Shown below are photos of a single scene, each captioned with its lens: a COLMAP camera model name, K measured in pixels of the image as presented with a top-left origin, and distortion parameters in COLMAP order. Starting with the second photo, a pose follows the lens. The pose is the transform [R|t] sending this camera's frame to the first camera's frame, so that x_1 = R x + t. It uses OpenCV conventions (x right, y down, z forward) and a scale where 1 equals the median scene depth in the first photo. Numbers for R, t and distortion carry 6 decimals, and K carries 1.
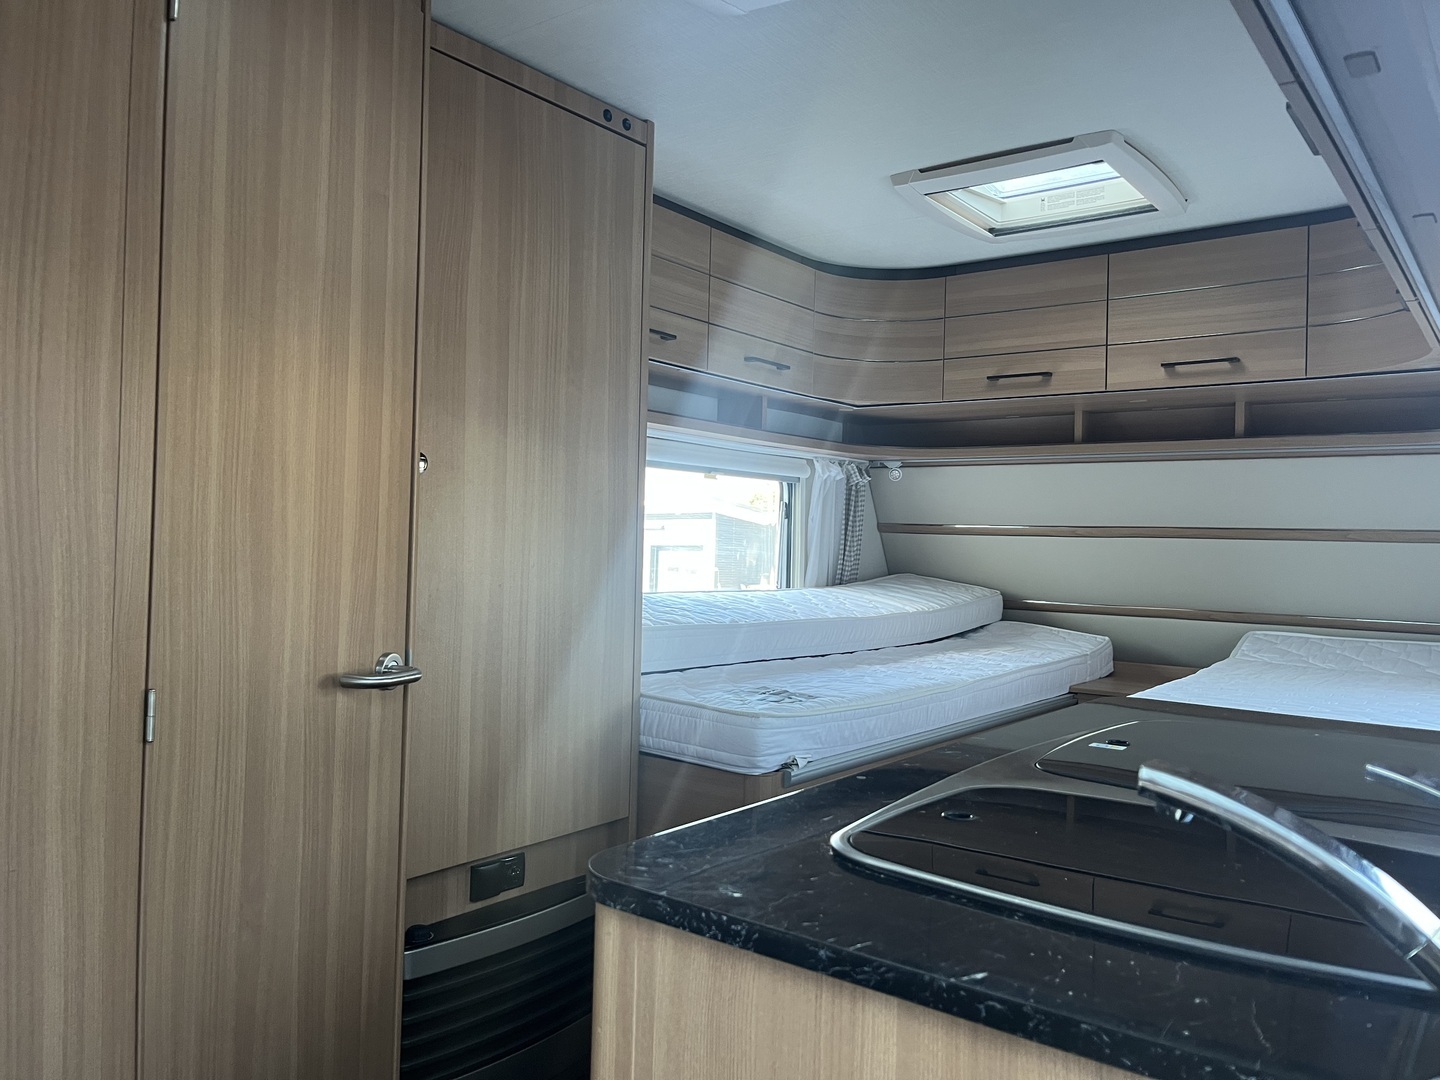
lens RADIAL K [[1093.1, 0, 705.9], [0, 1093.1, 528.5], [0, 0, 1]] dist [0.060303, -0.092973]
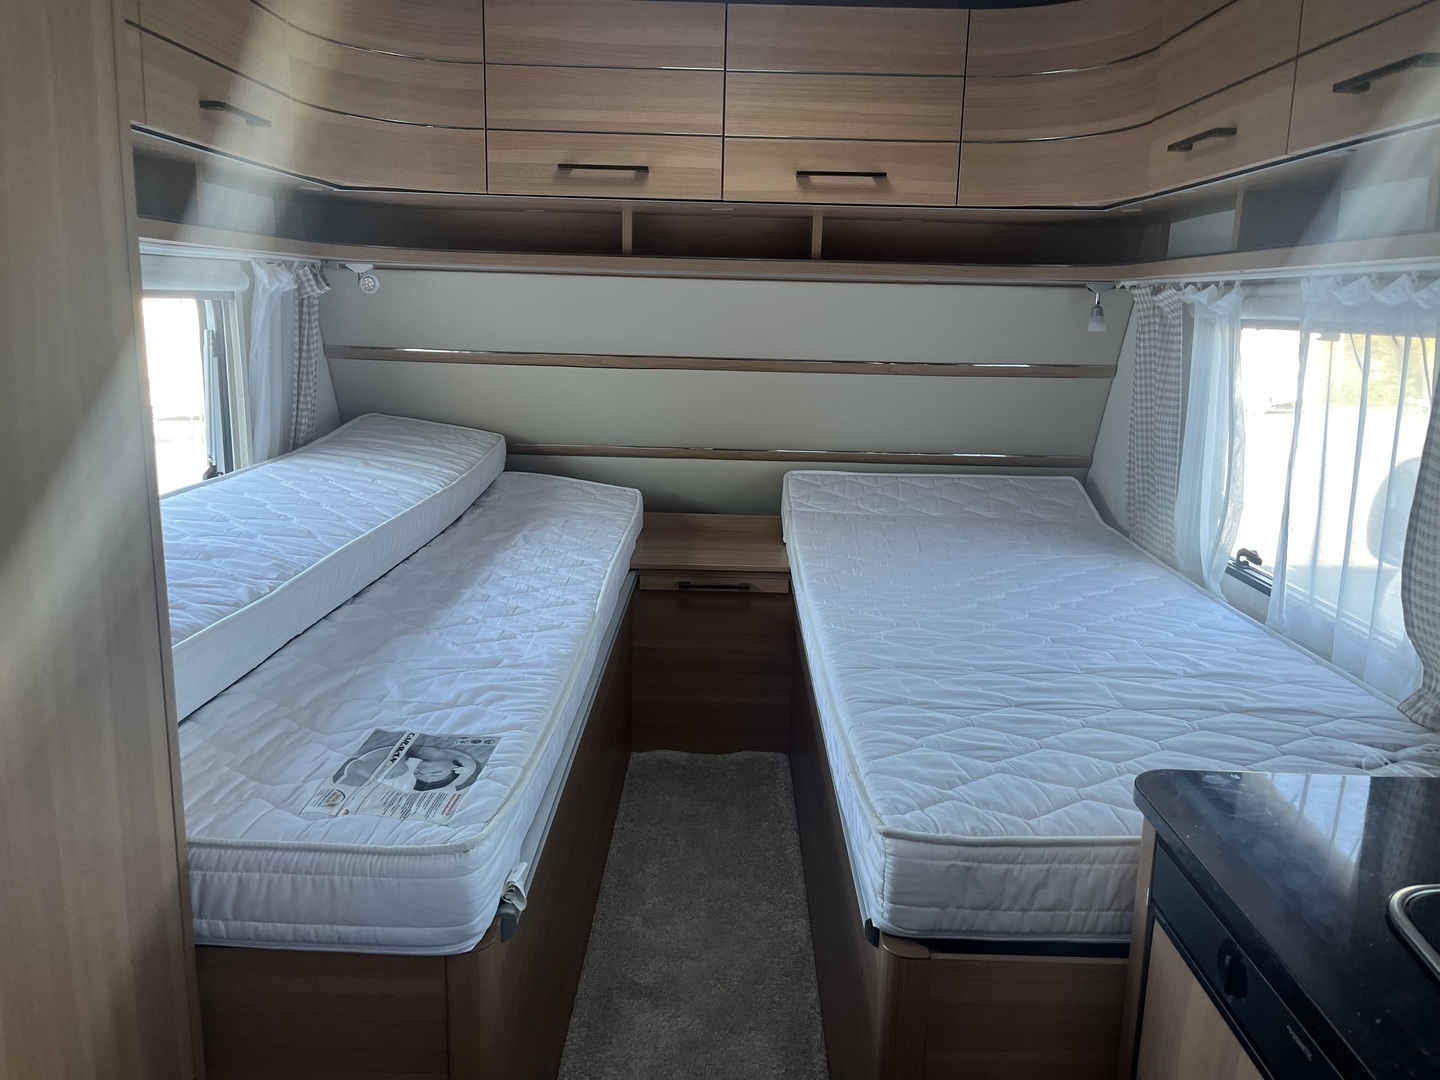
lens RADIAL K [[1093.1, 0, 733.4], [0, 1093.1, 530.7], [0, 0, 1]] dist [0.060303, -0.092973]
pose [[0.790172, -0.129197, 0.599113, -0.109009], [-0.013265, 0.973695, 0.227470, -0.076439], [-0.612741, -0.187688, 0.767673, 0.376519]]
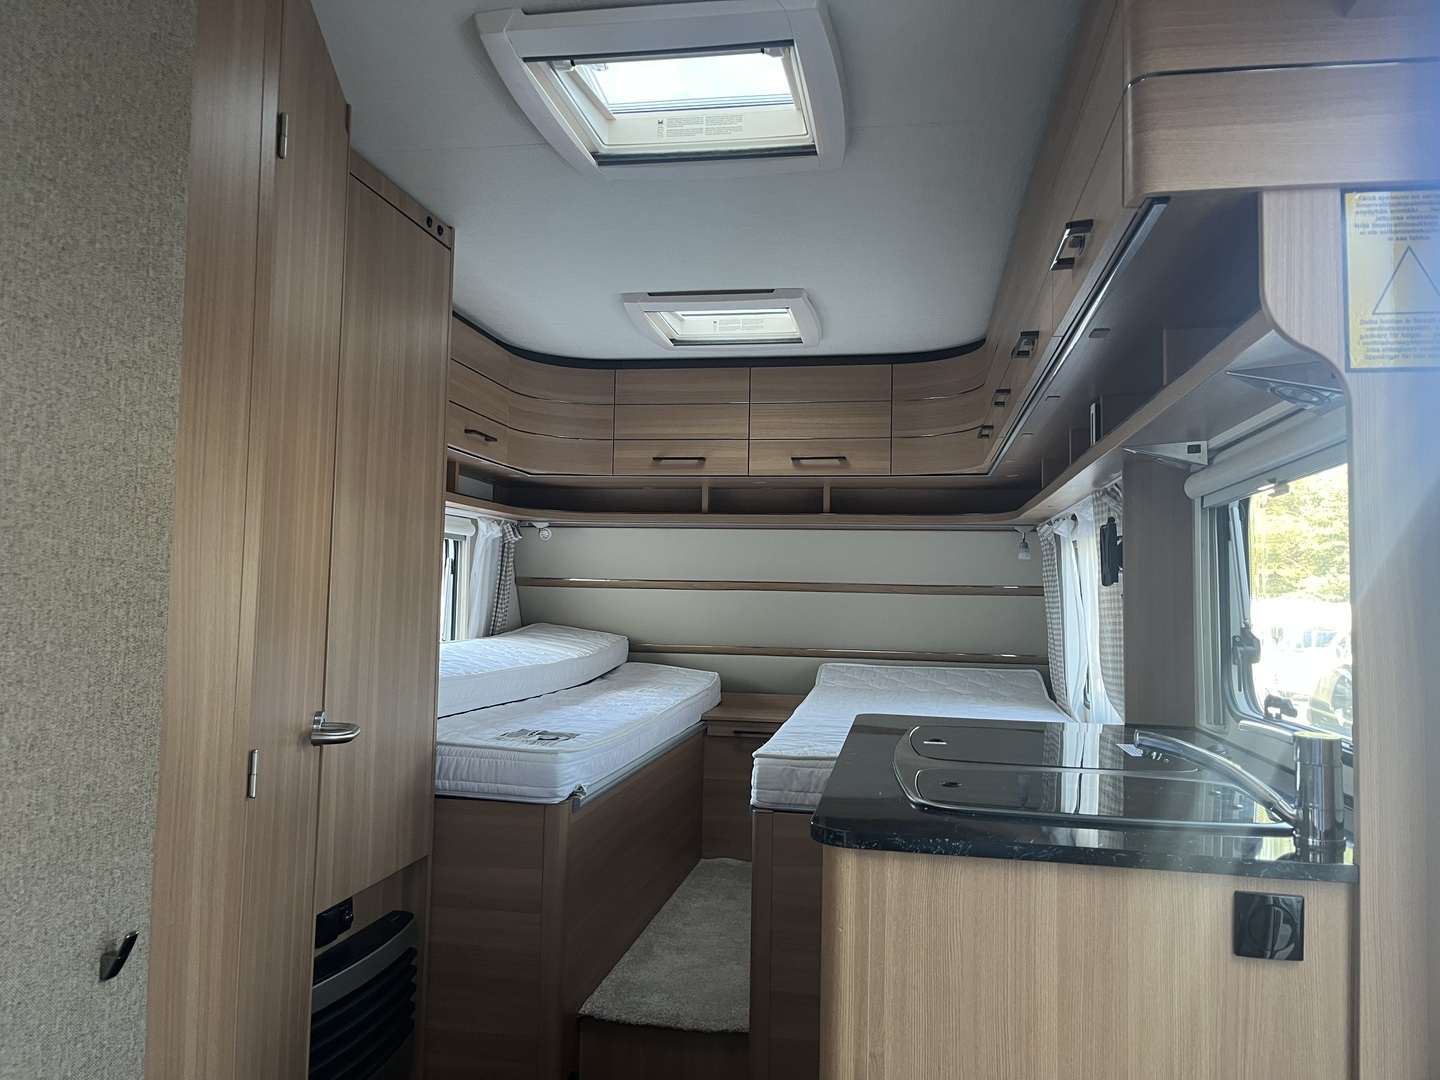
lens RADIAL K [[1093.1, 0, 712.1], [0, 1093.1, 535.2], [0, 0, 1]] dist [0.060303, -0.092973]
pose [[0.886037, 0.018768, 0.463235, -0.248751], [-0.003115, 0.999399, -0.034532, -0.013822], [-0.463604, 0.029154, 0.885563, -0.081949]]
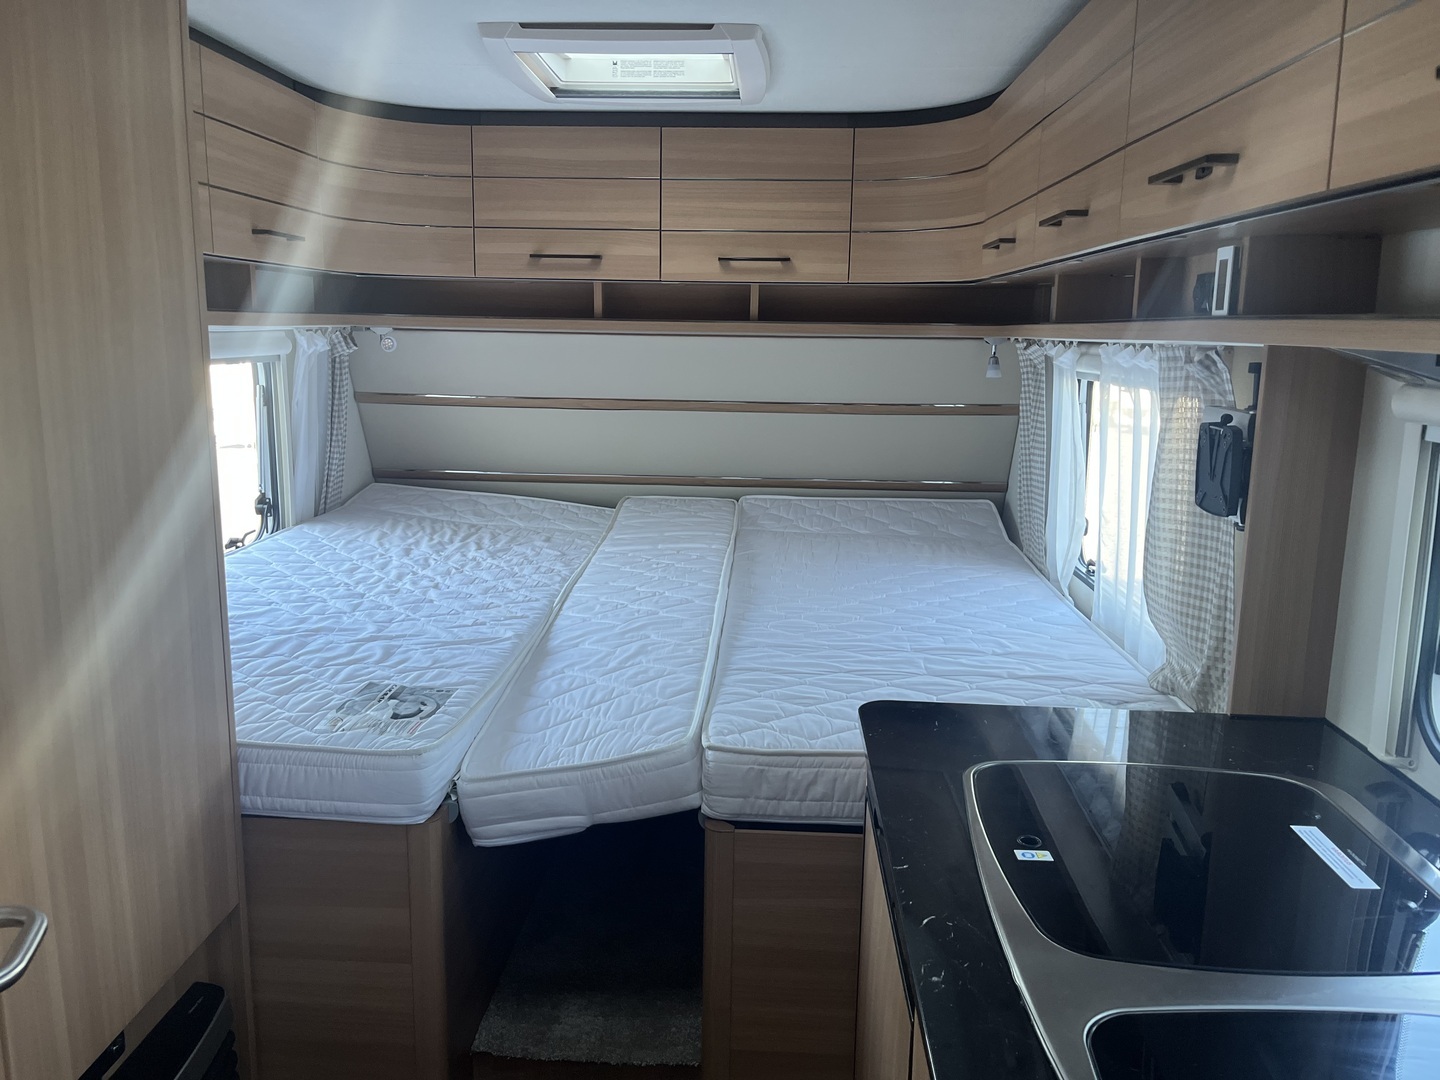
lens RADIAL K [[1093.1, 0, 714.1], [0, 1093.1, 529.7], [0, 0, 1]] dist [0.060303, -0.092973]
pose [[0.823351, -0.116307, 0.555486, -0.144709], [-0.001218, 0.978411, 0.206664, -0.110655], [-0.567531, -0.170834, 0.805434, 0.180979]]
